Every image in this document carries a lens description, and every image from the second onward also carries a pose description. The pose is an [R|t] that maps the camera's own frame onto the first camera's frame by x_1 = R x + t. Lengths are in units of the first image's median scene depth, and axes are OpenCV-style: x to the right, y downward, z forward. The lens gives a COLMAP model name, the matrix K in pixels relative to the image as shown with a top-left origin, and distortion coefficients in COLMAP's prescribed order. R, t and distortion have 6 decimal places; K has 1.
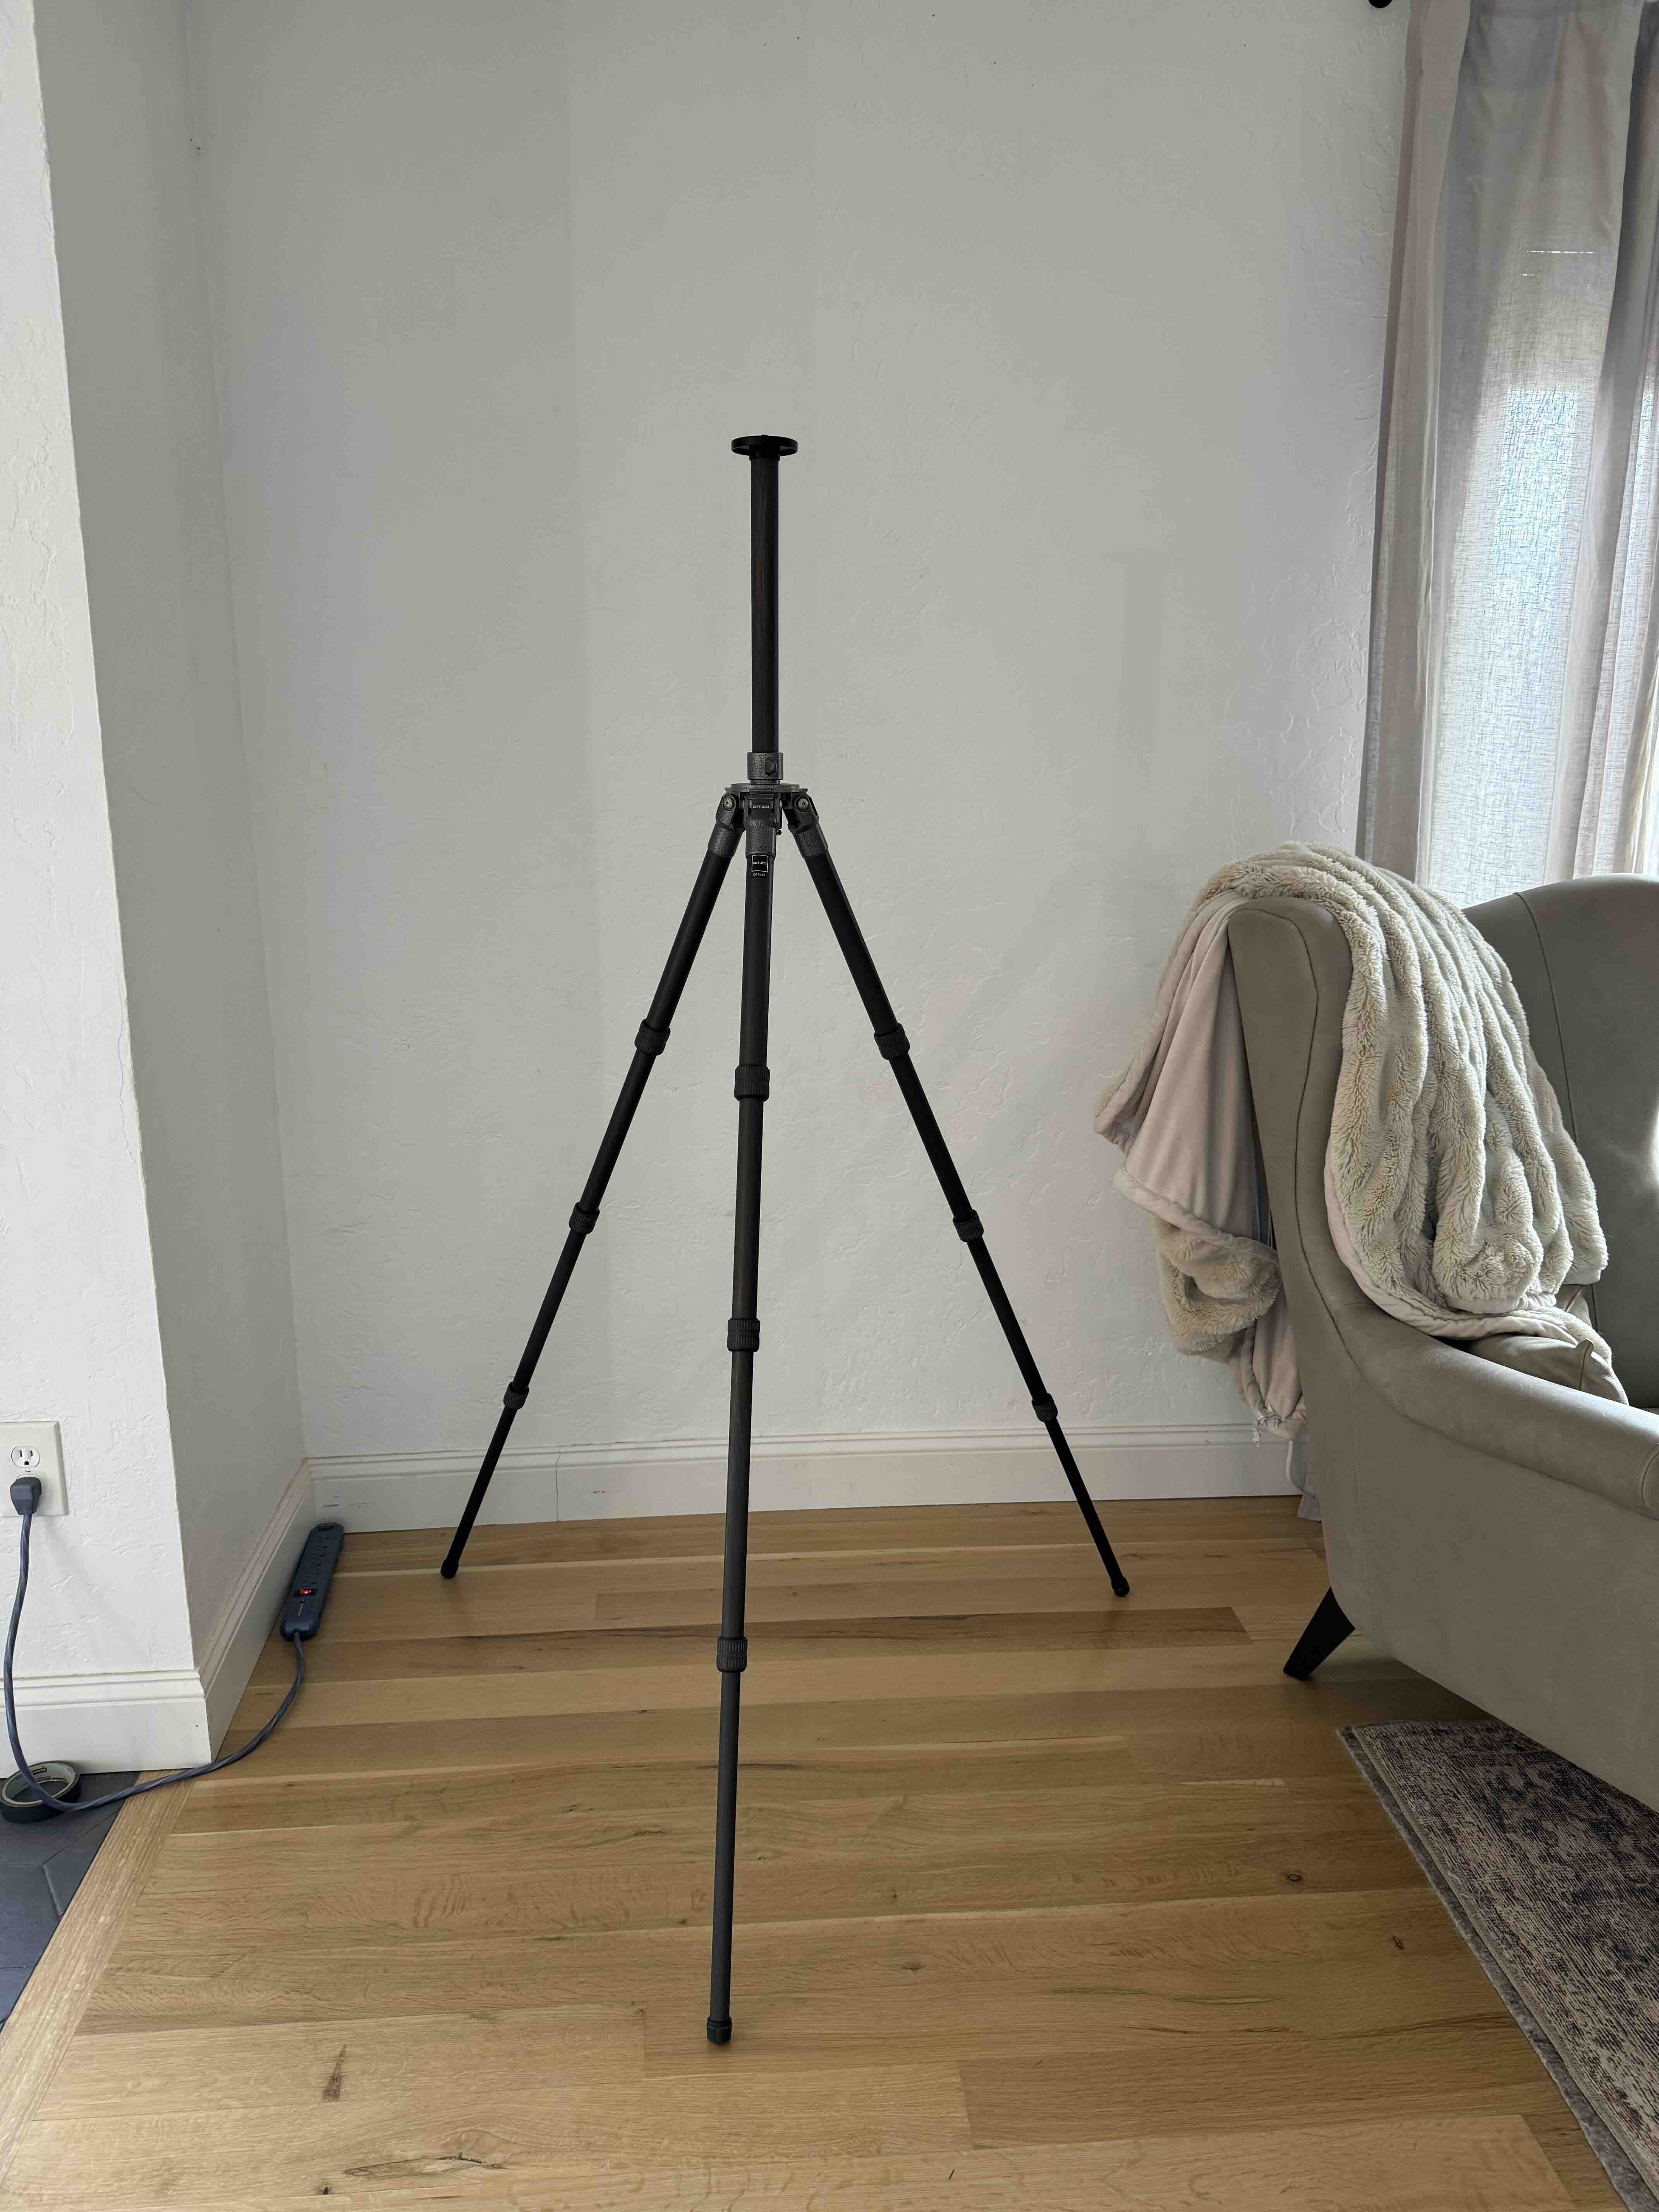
lens RADIAL K [[1558.5, 0, 844.7], [0, 1558.5, 1111.2], [0, 0, 1]] dist [-0.029496, -0.001761]
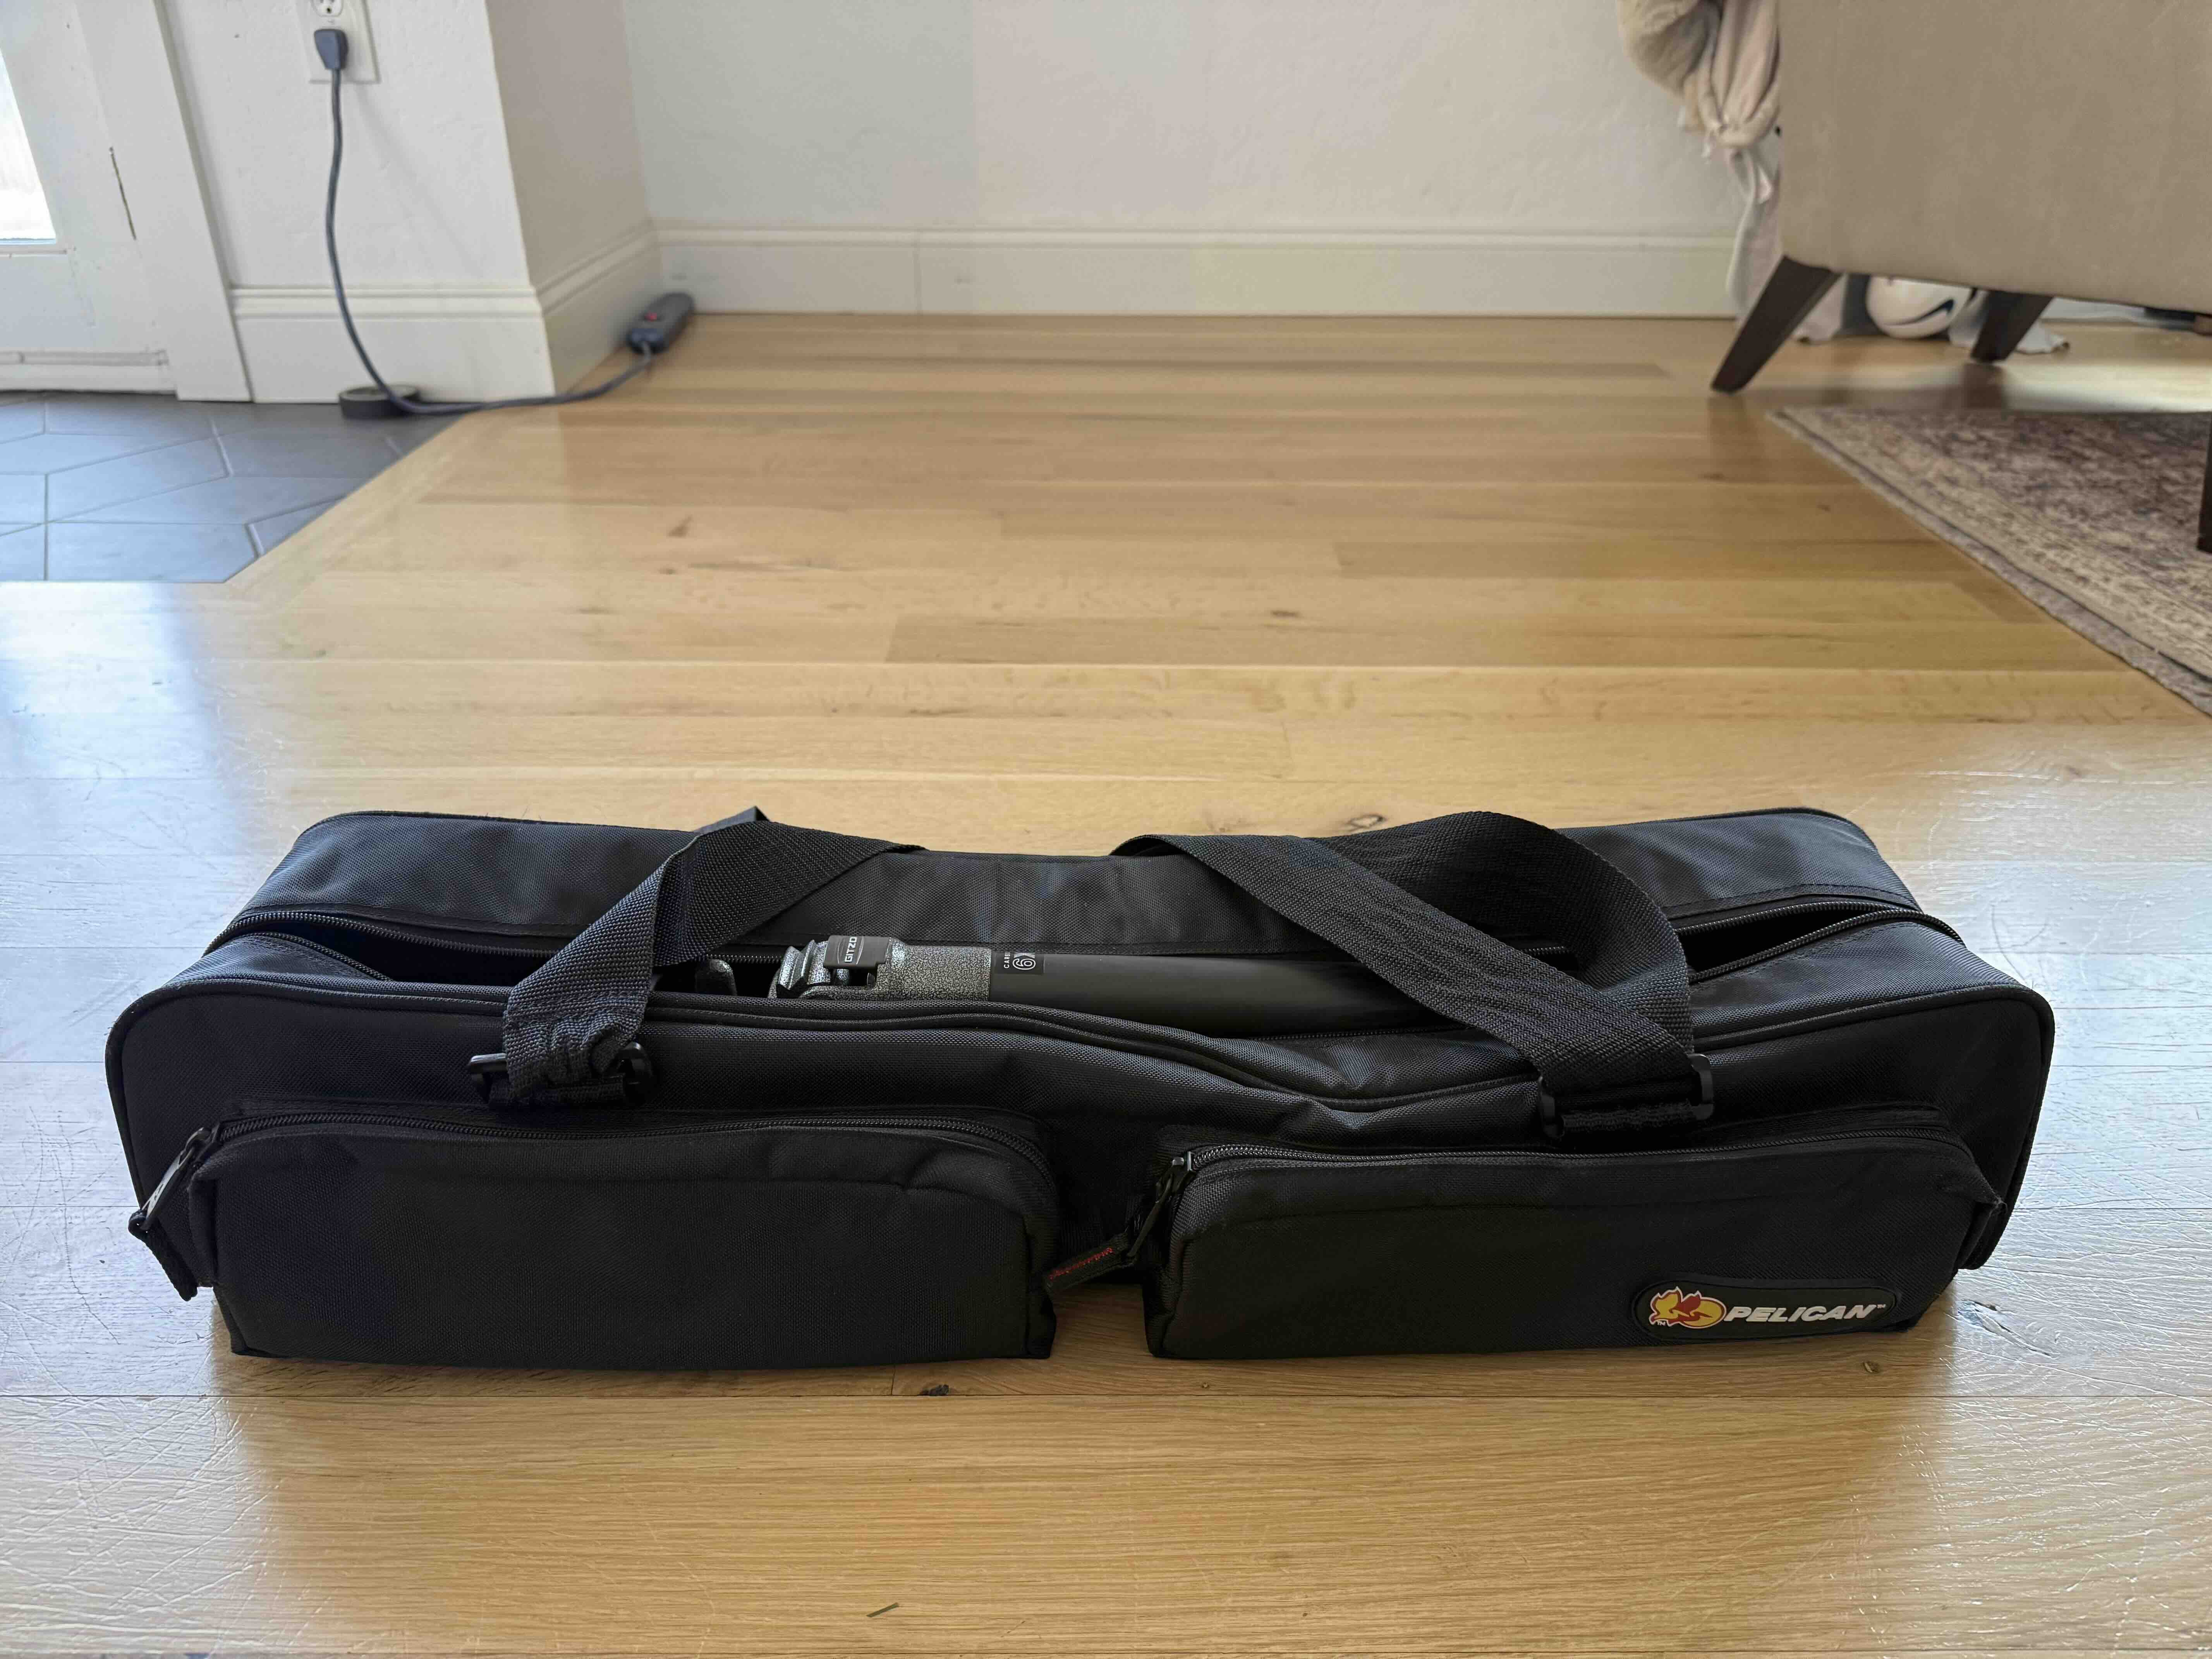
lens RADIAL K [[1558.5, 0, 1116.1], [0, 1558.5, 950.4], [0, 0, 1]] dist [-0.029496, -0.001761]
pose [[0.996950, 0.045868, -0.063143, 0.010921], [-0.023713, 0.948845, 0.314851, 0.498366], [0.074355, -0.312394, 0.947038, 0.018759]]
